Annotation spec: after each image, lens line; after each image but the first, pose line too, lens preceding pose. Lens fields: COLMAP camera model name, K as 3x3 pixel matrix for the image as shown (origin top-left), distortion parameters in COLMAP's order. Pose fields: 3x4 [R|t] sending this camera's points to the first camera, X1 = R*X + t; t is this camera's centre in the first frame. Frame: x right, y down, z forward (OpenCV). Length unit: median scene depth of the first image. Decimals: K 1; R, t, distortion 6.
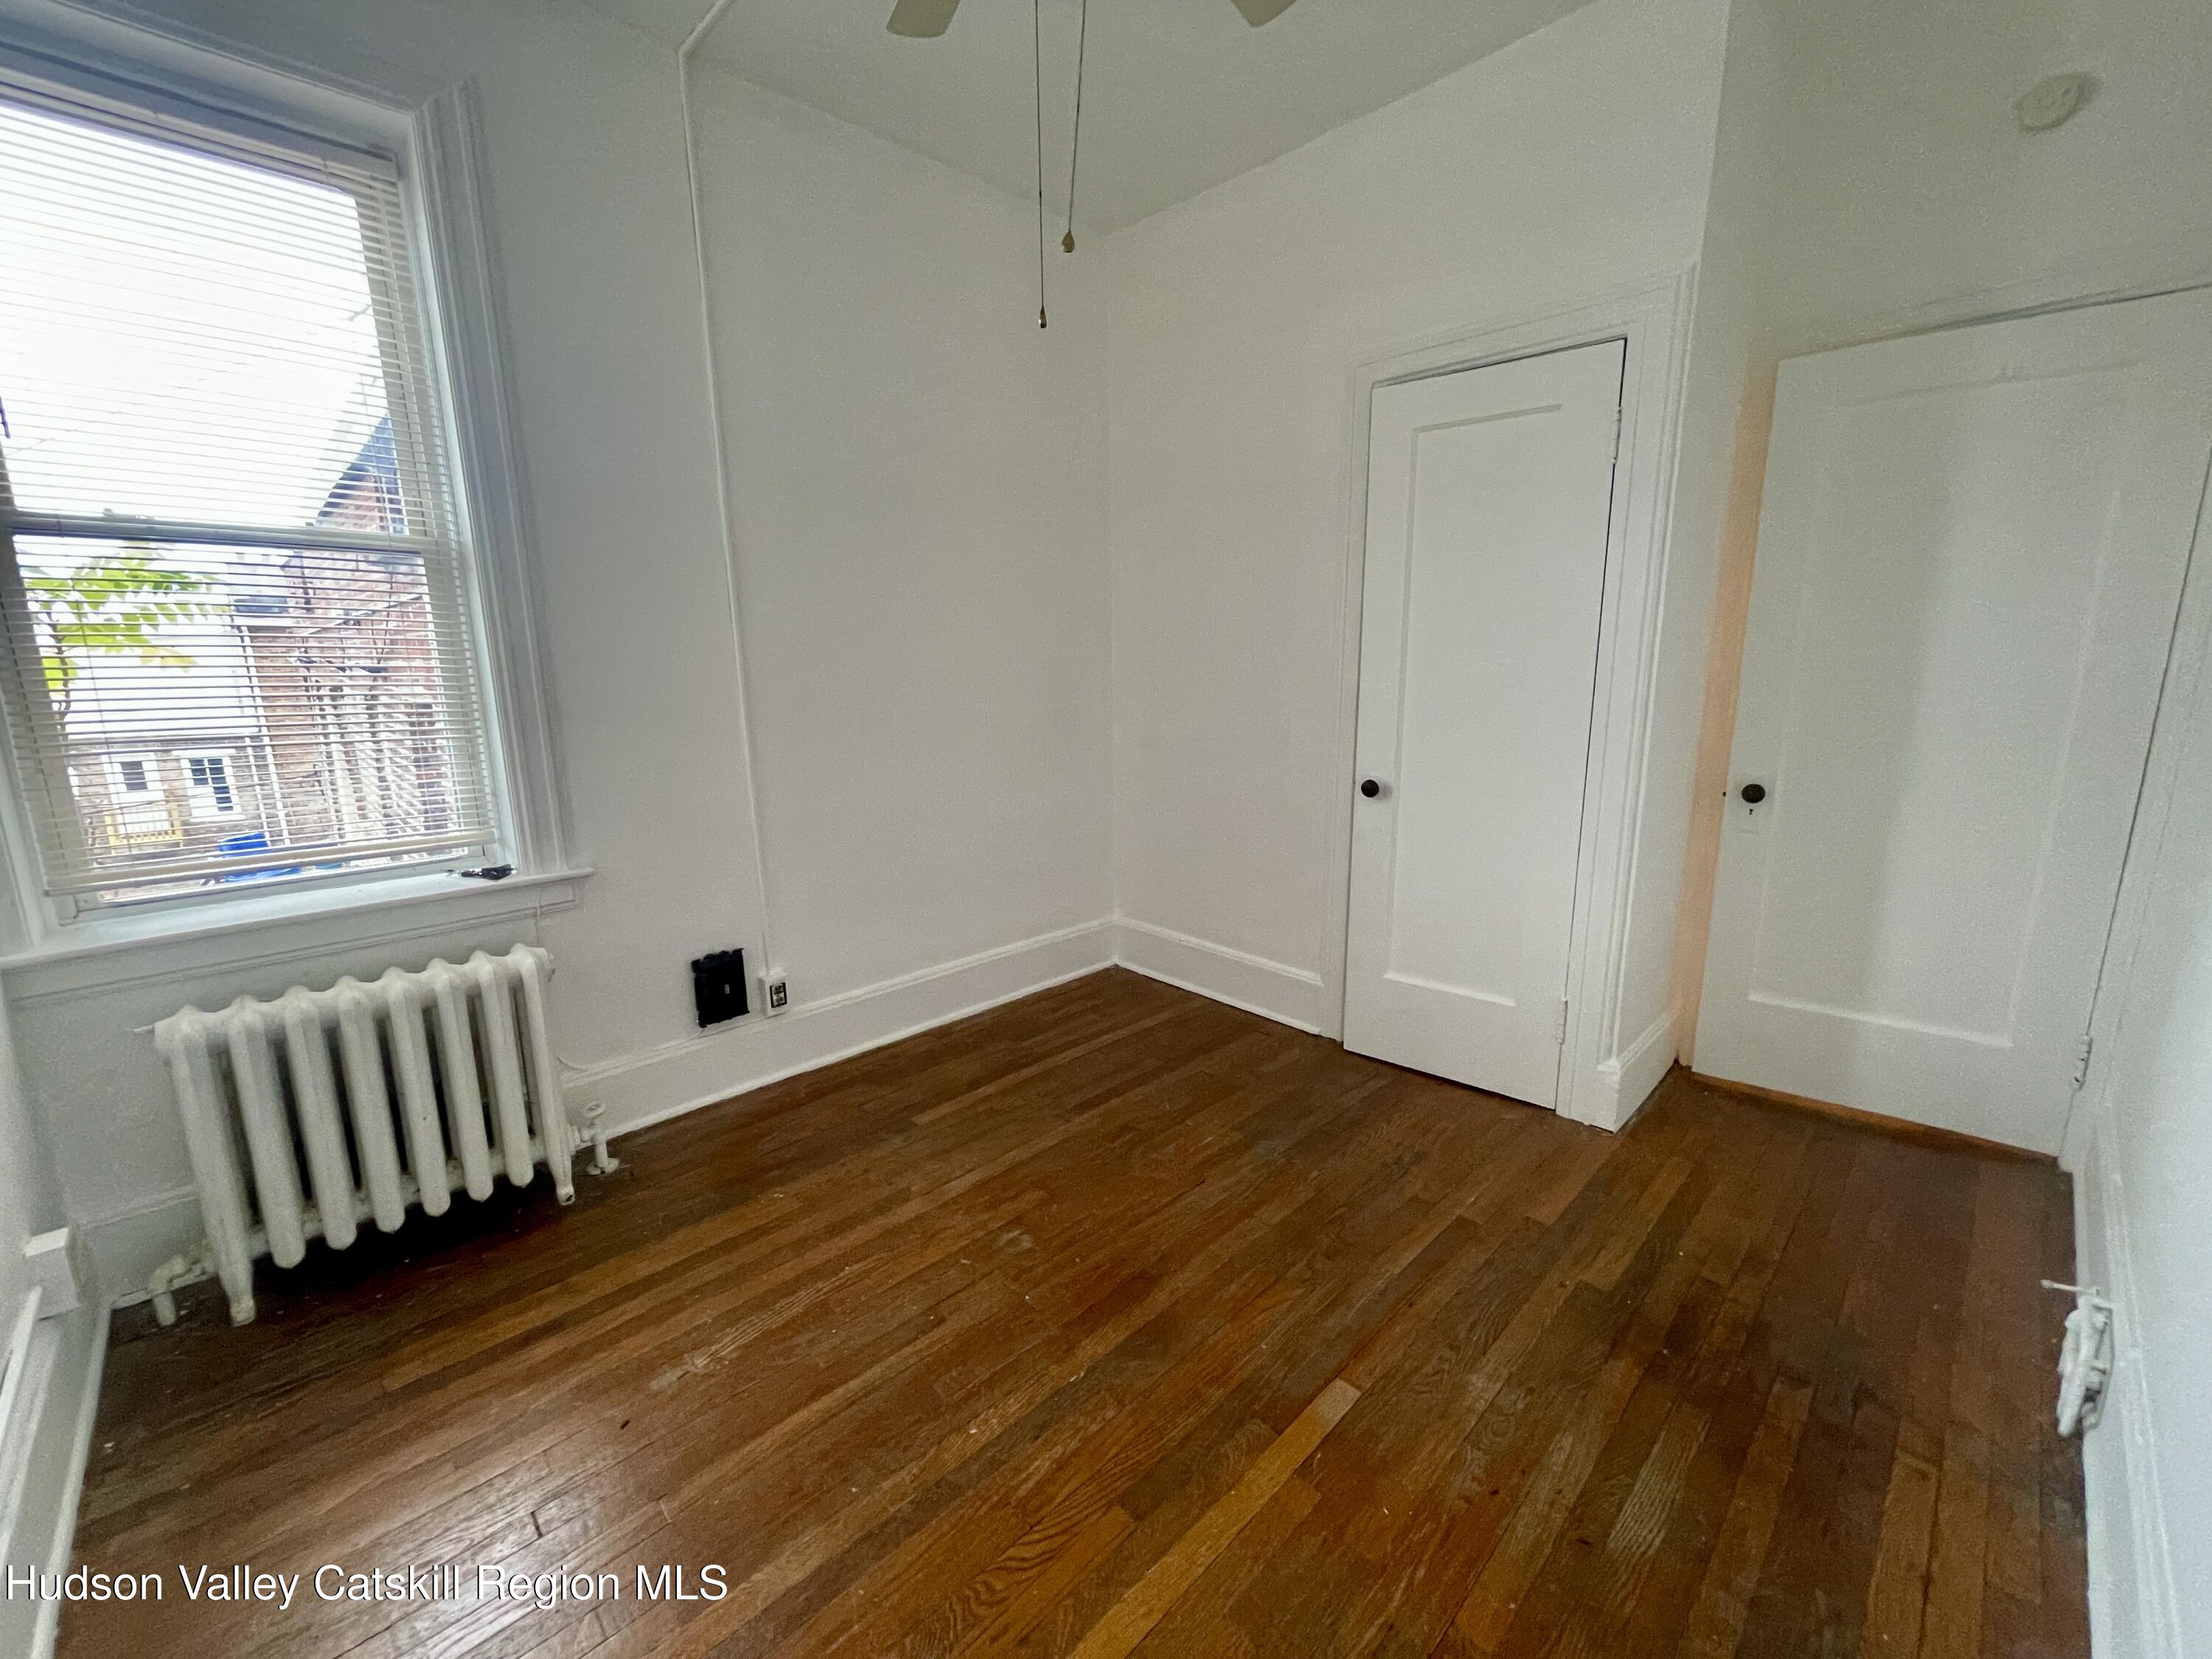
lens RADIAL K [[891.0, 0, 1111.2], [0, 891.0, 830.8], [0, 0, 1]] dist [-0.004593, 0.001129]
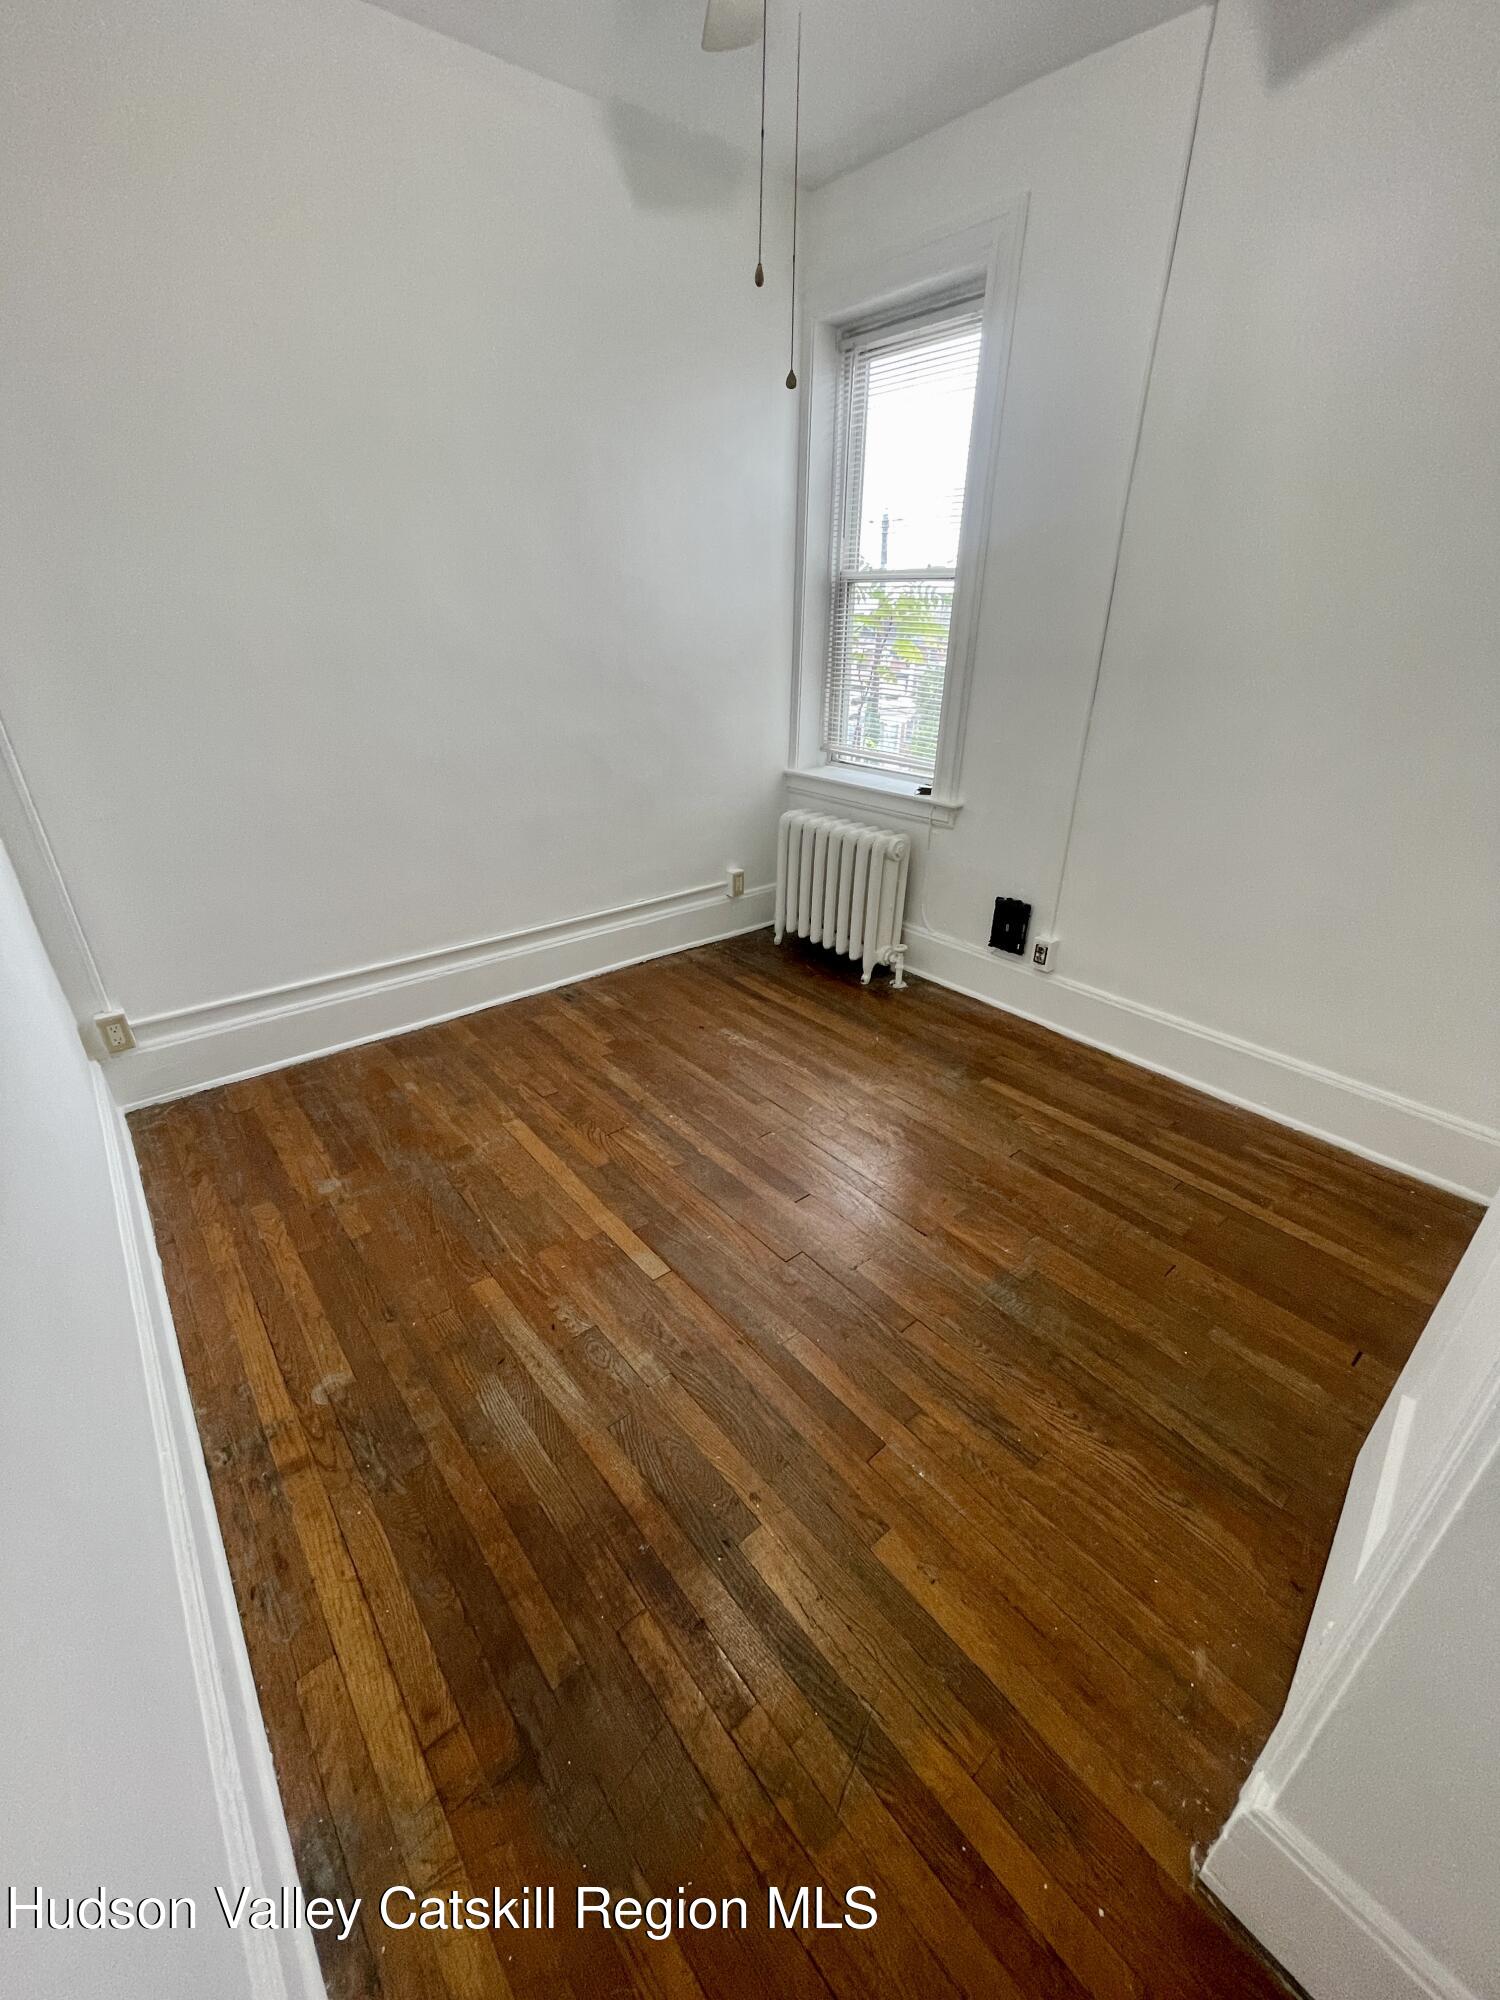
lens RADIAL K [[805.6, 0, 752.9], [0, 805.6, 1006.0], [0, 0, 1]] dist [-0.004593, 0.001129]
pose [[-0.074792, 0.444745, -0.892529, 0.797828], [-0.207863, 0.868422, 0.450151, -0.201851], [0.975294, 0.219192, 0.027495, 0.702999]]
